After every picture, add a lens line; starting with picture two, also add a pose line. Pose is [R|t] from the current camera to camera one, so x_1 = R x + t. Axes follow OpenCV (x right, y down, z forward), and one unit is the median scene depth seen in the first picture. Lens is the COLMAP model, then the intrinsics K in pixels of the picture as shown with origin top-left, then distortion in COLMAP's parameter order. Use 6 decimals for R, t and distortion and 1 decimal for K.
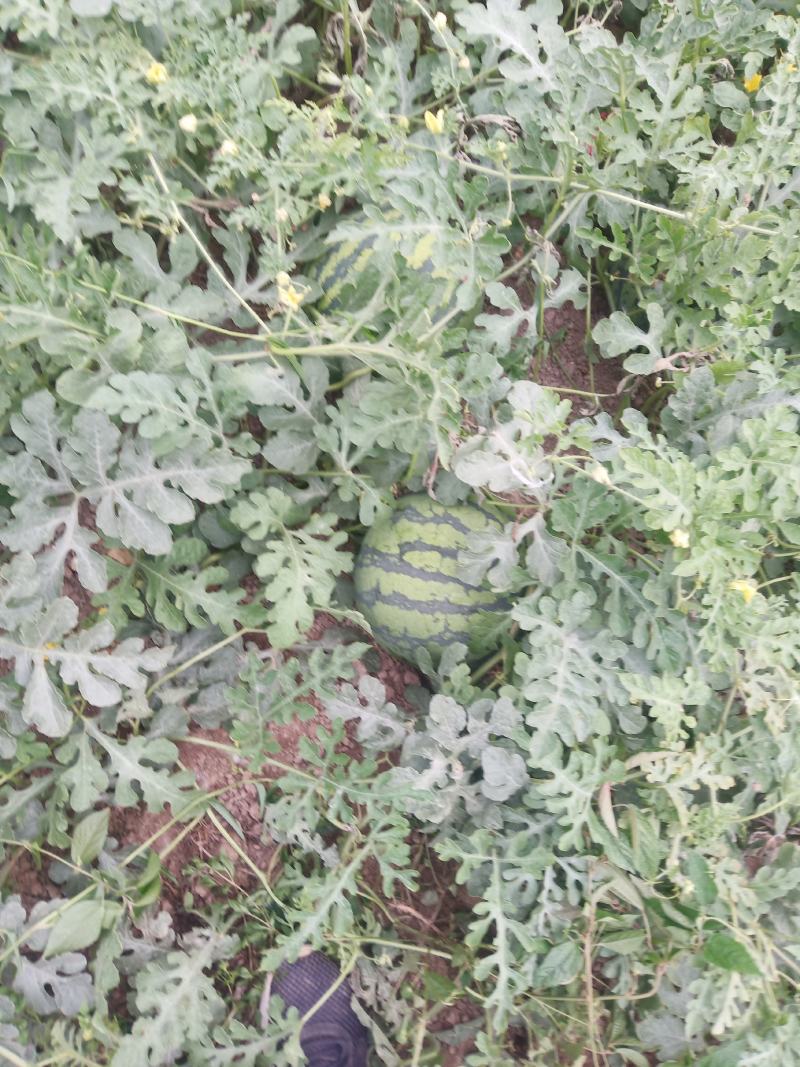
lens RADIAL K [[770.5, 0, 405.1], [0, 770.5, 539.3], [0, 0, 1]] dist [-0.003022, 0.004576]
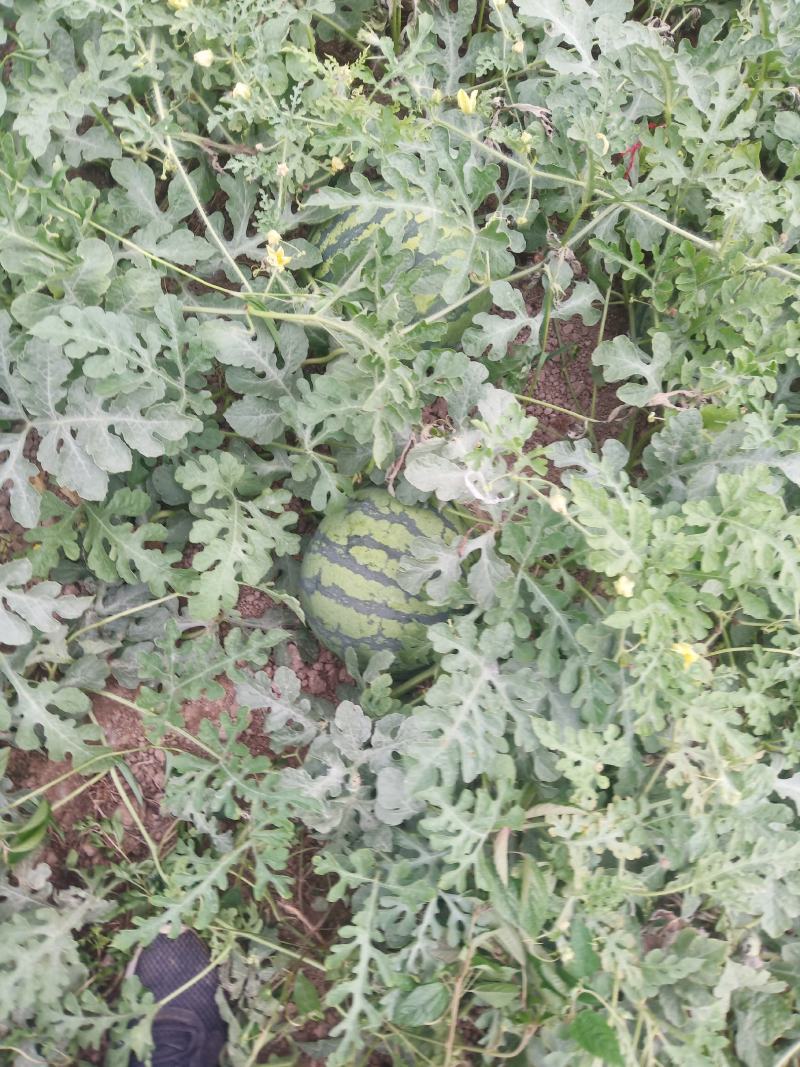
lens RADIAL K [[770.5, 0, 405.1], [0, 770.5, 539.3], [0, 0, 1]] dist [-0.003022, 0.004576]
pose [[0.981999, 0.185486, -0.035690, 0.100656], [-0.185088, 0.982619, 0.014196, -0.017065], [0.037703, -0.007335, 0.999262, 0.057068]]
